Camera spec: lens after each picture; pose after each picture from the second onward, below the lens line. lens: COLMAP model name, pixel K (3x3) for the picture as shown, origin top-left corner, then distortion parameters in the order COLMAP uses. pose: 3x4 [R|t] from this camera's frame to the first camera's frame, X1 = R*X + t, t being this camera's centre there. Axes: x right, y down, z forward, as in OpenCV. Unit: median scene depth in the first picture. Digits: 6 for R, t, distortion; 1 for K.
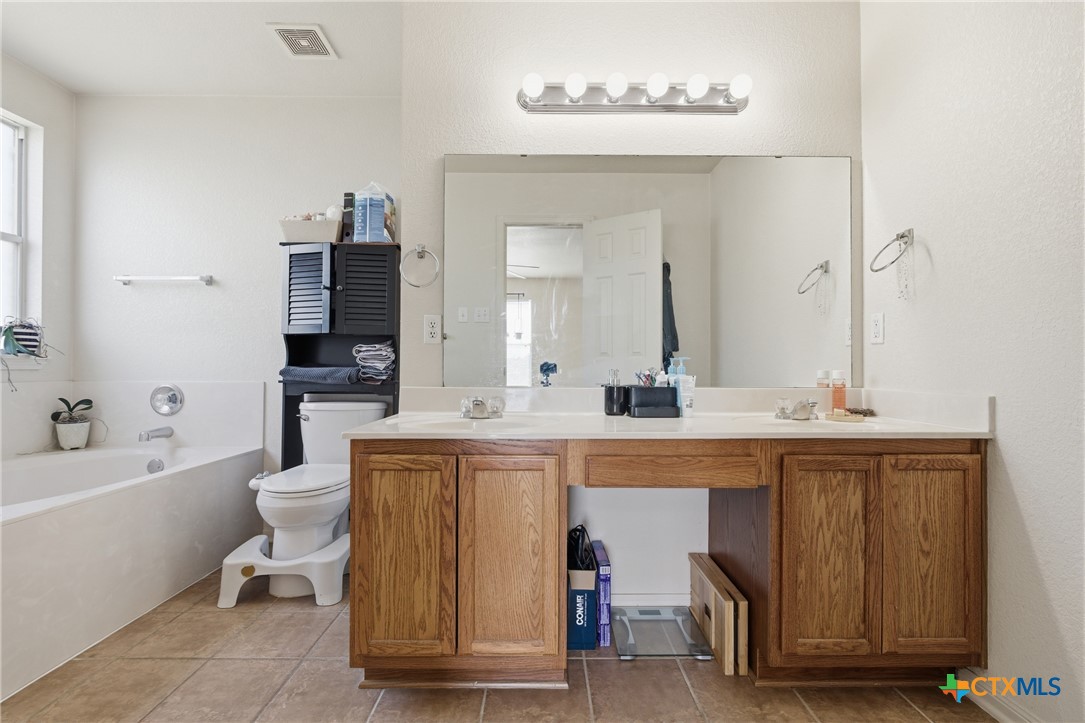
lens RADIAL K [[487.7, 0, 543.9], [0, 487.7, 364.9], [0, 0, 1]] dist [-0.004057, 0.000552]
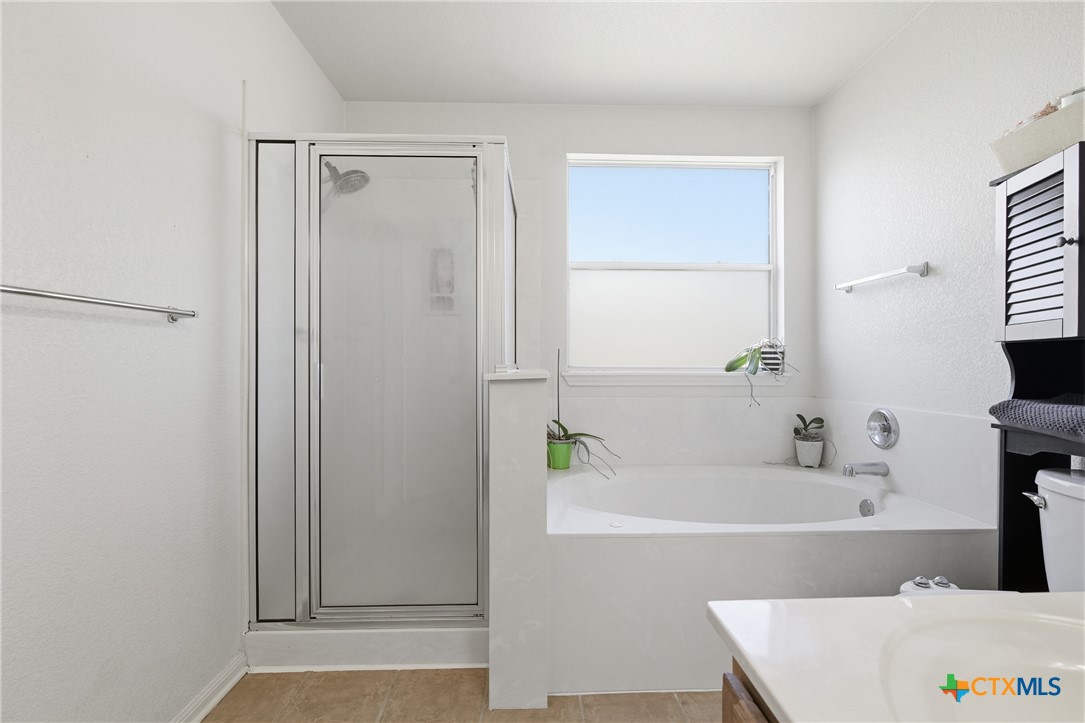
lens RADIAL K [[487.7, 0, 542.7], [0, 487.7, 360.2], [0, 0, 1]] dist [-0.004057, 0.000552]
pose [[0.025092, -0.010171, -0.999633, 0.011367], [0.006473, 0.999929, -0.010011, -0.037901], [0.999664, -0.006219, 0.025156, 0.436316]]
